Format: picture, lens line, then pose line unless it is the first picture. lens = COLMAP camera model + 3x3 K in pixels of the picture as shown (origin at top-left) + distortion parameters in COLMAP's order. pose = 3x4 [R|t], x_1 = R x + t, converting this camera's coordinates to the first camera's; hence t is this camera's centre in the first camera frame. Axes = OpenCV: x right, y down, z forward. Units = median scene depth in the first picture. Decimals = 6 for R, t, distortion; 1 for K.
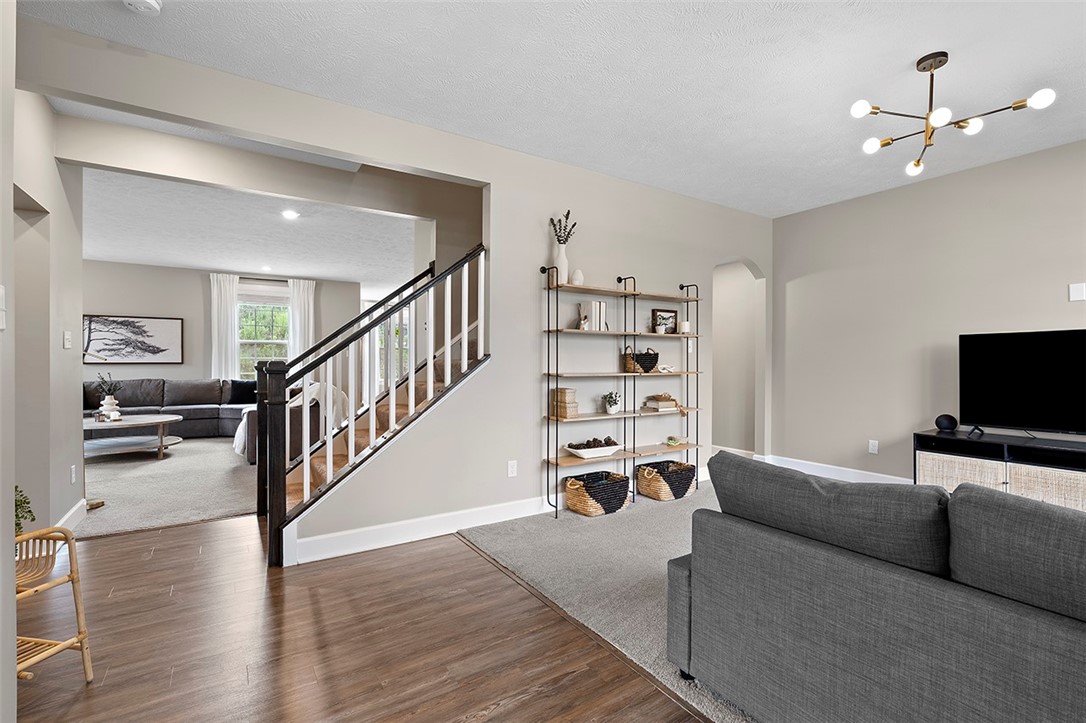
lens RADIAL K [[495.6, 0, 540.5], [0, 495.6, 363.0], [0, 0, 1]] dist [-0.002981, -0.001020]
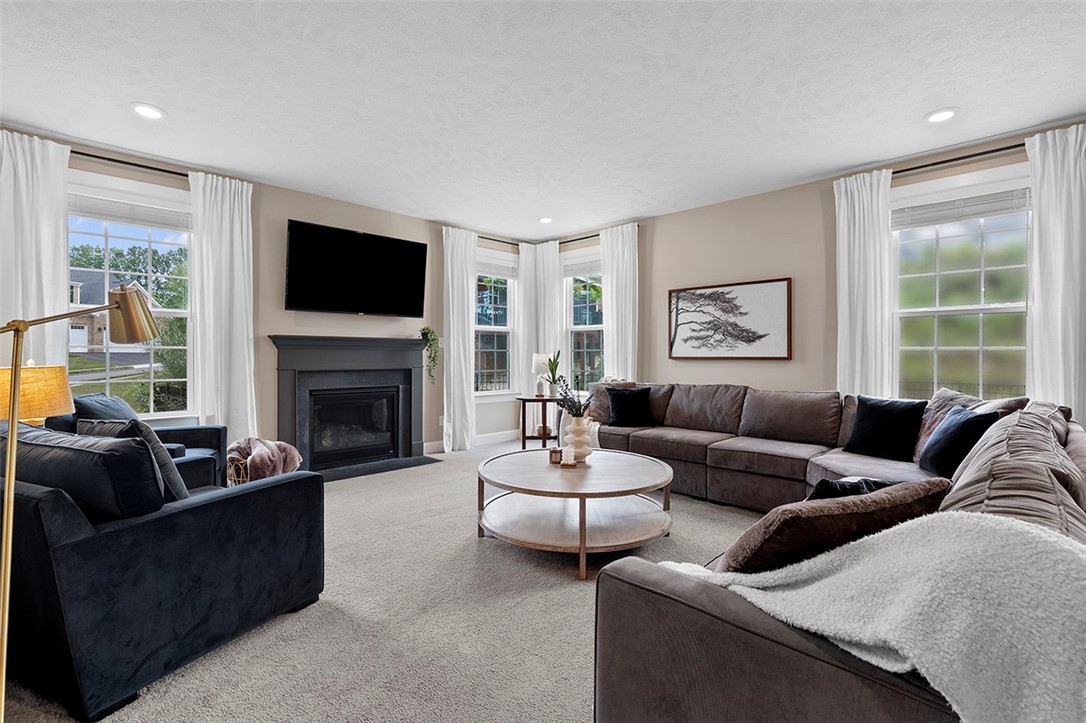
lens RADIAL K [[495.6, 0, 546.8], [0, 495.6, 355.7], [0, 0, 1]] dist [-0.002981, -0.001020]
pose [[0.217327, 0.005278, -0.976085, -0.251518], [-0.002642, 0.999985, 0.004819, -0.005121], [0.976095, 0.001532, 0.217338, 0.643359]]
